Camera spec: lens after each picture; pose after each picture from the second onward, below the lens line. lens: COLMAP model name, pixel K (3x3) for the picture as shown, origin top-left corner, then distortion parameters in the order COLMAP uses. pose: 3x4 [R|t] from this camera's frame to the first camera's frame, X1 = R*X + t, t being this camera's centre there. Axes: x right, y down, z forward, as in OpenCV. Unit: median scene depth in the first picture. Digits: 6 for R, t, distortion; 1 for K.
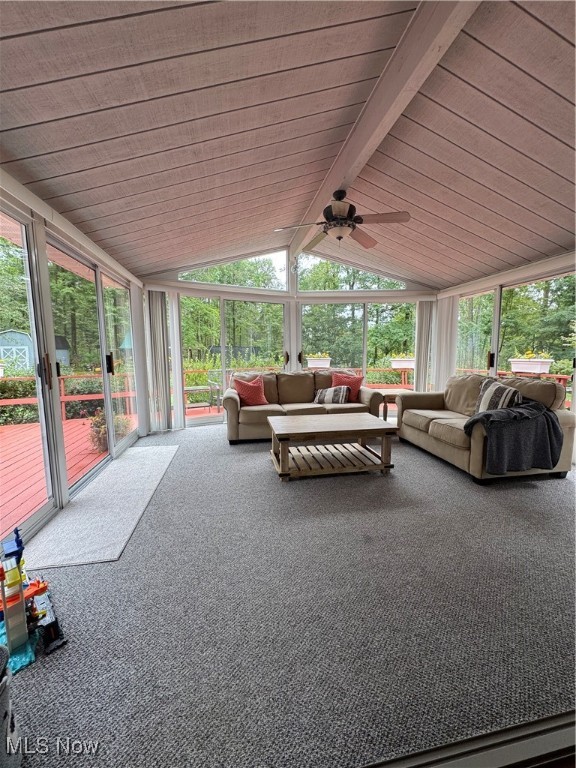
lens RADIAL K [[307.9, 0, 288.2], [0, 307.9, 383.0], [0, 0, 1]] dist [-0.002379, -0.000214]
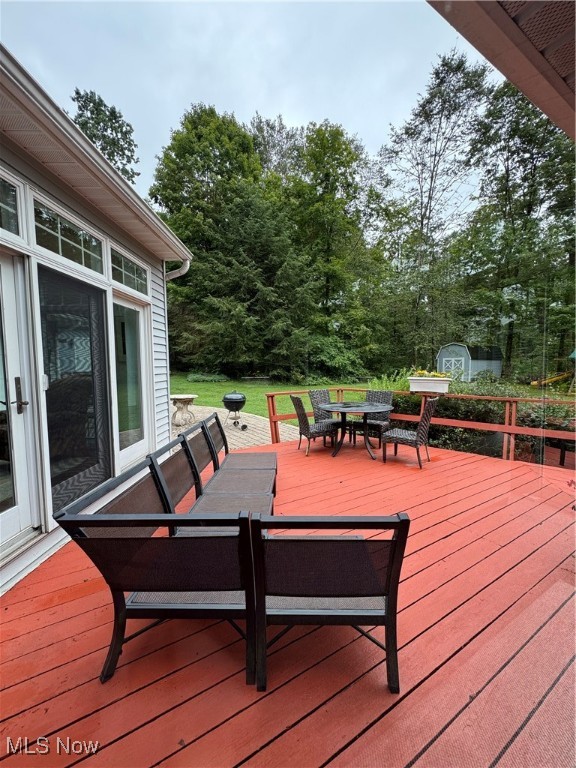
lens RADIAL K [[307.9, 0, 288.7], [0, 307.9, 386.4], [0, 0, 1]] dist [-0.002379, -0.000214]
pose [[0.352562, 0.083095, -0.932092, -0.248186], [-0.107997, 0.993007, 0.047676, -0.022527], [0.929536, 0.083855, 0.359071, 0.238901]]
